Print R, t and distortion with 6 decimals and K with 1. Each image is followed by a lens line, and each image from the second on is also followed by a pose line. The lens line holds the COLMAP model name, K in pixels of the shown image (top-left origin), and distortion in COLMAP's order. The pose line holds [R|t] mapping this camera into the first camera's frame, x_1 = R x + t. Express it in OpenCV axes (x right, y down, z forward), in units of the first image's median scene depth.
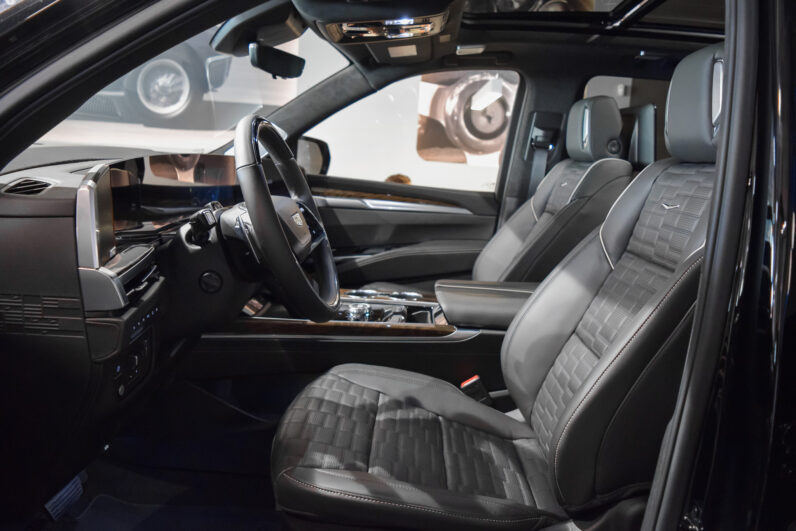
lens RADIAL K [[621.4, 0, 398.0], [0, 621.4, 265.5], [0, 0, 1]] dist [-0.071862, 0.002695]
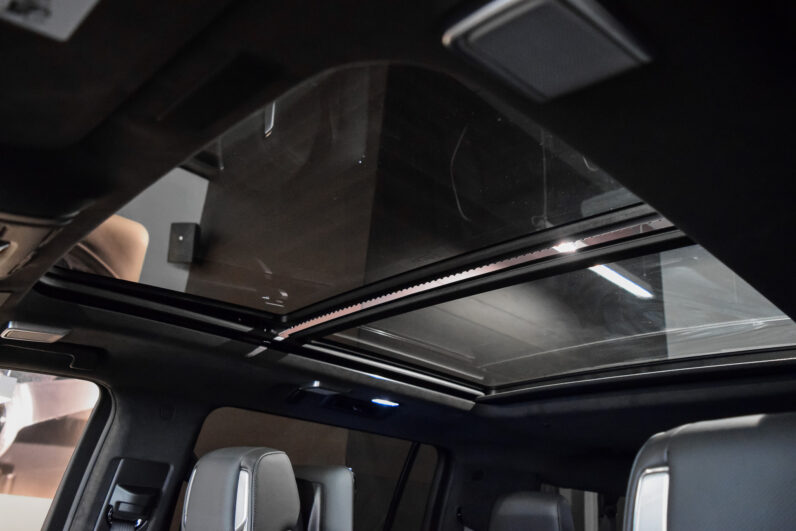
lens RADIAL K [[638.6, 0, 398.0], [0, 638.6, 265.5], [0, 0, 1]] dist [-0.094314, 0.003165]
pose [[0.708373, 0.246605, 0.661357, -0.017777], [0.093961, 0.895696, -0.434626, -0.134988], [-0.699556, 0.370019, 0.611316, 0.406564]]
